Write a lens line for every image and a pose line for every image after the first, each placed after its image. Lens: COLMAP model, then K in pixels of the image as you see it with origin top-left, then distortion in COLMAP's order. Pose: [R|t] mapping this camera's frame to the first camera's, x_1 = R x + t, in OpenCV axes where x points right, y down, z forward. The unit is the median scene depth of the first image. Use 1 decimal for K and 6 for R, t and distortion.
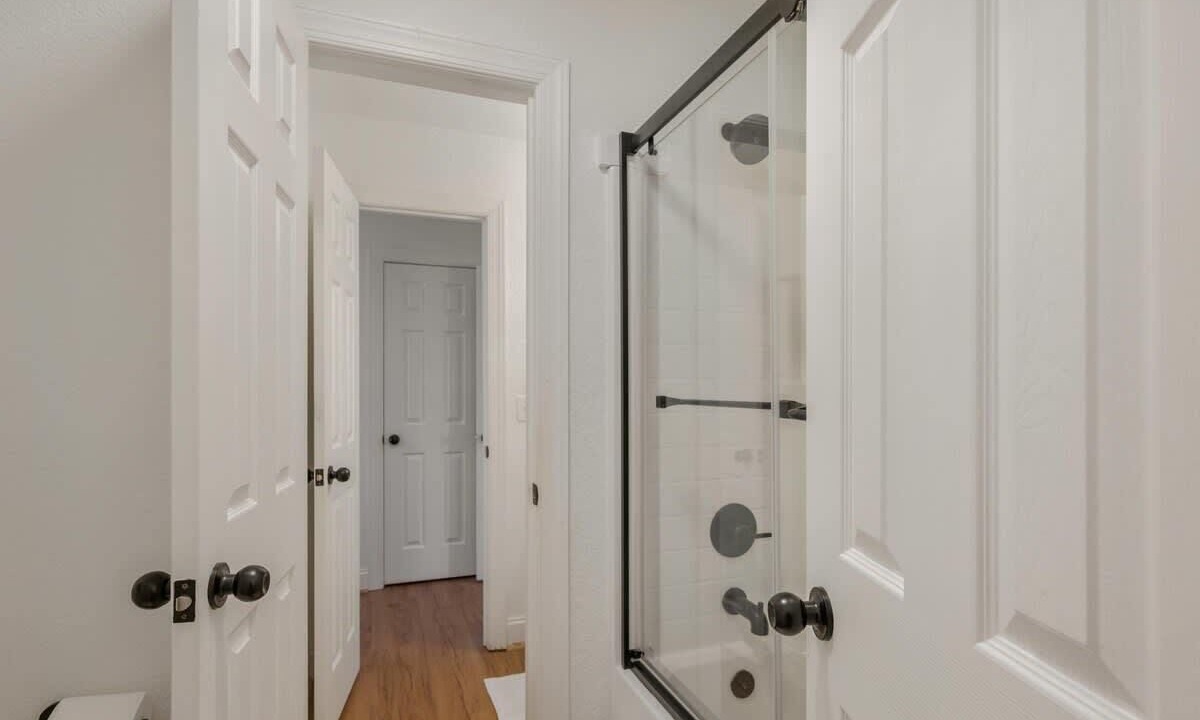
lens RADIAL K [[595.1, 0, 599.8], [0, 595.1, 388.2], [0, 0, 1]] dist [-0.000545, -0.000316]
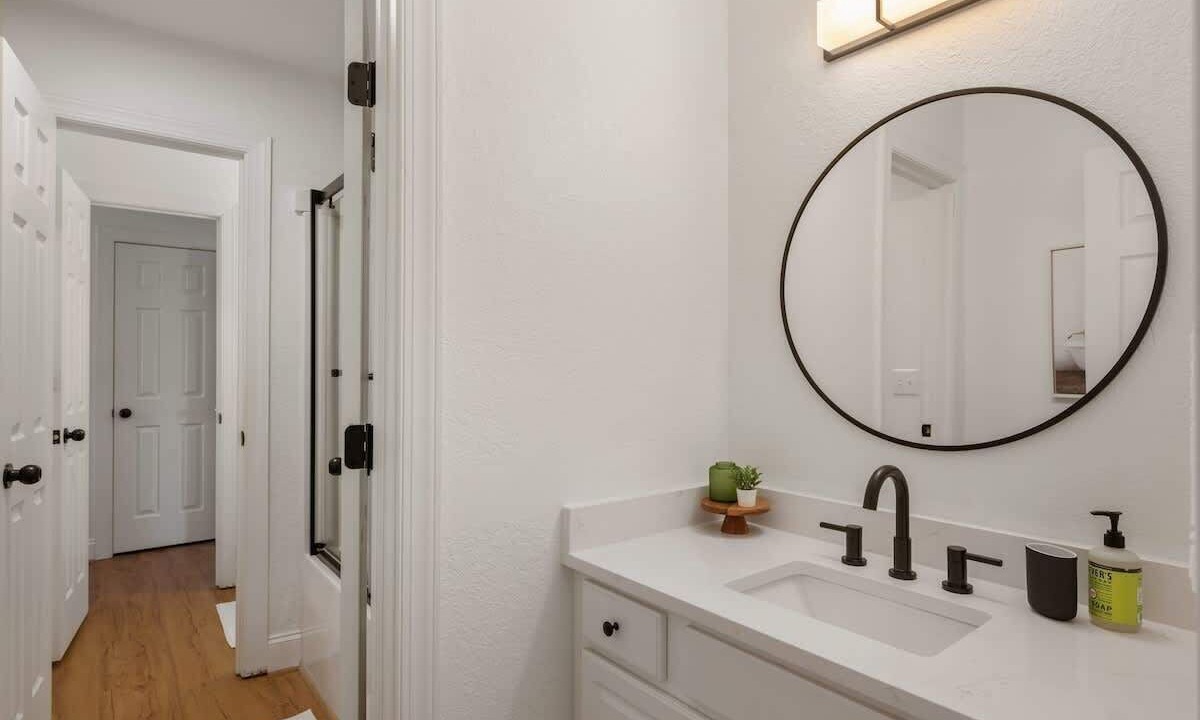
lens RADIAL K [[629.4, 0, 600.0], [0, 629.4, 360.0], [0, 0, 1]] dist [0.002060, 0.000048]
pose [[0.951287, 0.003046, 0.308292, 0.150071], [-0.001222, 0.999981, -0.006108, -0.001133], [-0.308305, 0.005434, 0.951272, -0.439976]]
